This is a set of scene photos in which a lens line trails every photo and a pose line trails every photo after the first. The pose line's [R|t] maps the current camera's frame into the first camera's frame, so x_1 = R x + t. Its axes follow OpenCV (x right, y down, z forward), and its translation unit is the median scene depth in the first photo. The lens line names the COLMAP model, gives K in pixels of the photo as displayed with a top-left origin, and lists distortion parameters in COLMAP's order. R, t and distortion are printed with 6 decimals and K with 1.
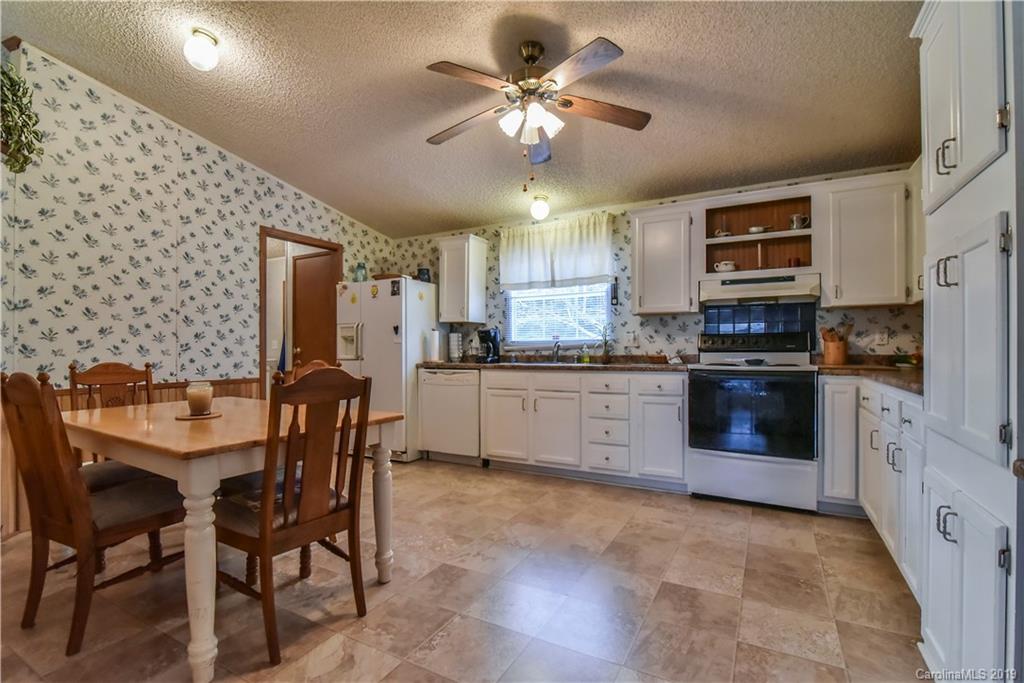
lens RADIAL K [[469.6, 0, 506.8], [0, 469.6, 346.4], [0, 0, 1]] dist [-0.020934, -0.000064]
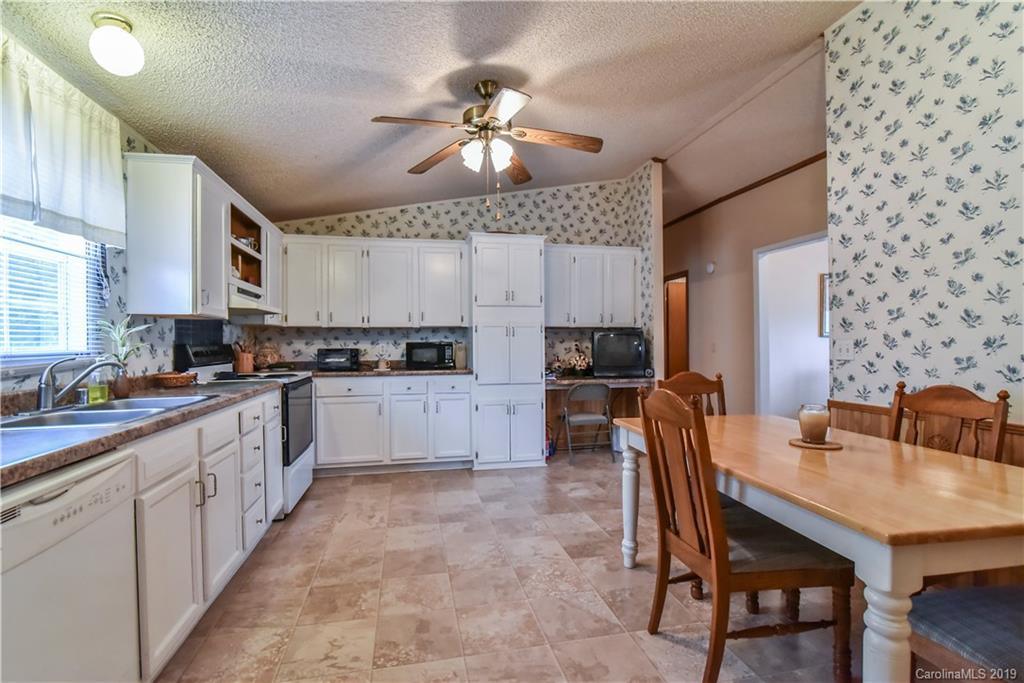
lens RADIAL K [[469.6, 0, 506.6], [0, 469.6, 343.9], [0, 0, 1]] dist [-0.020934, -0.000064]
pose [[-0.654162, 0.007611, 0.756316, -0.725191], [0.008100, 0.999963, -0.003057, -0.026574], [-0.756311, 0.004126, -0.654199, 1.537337]]
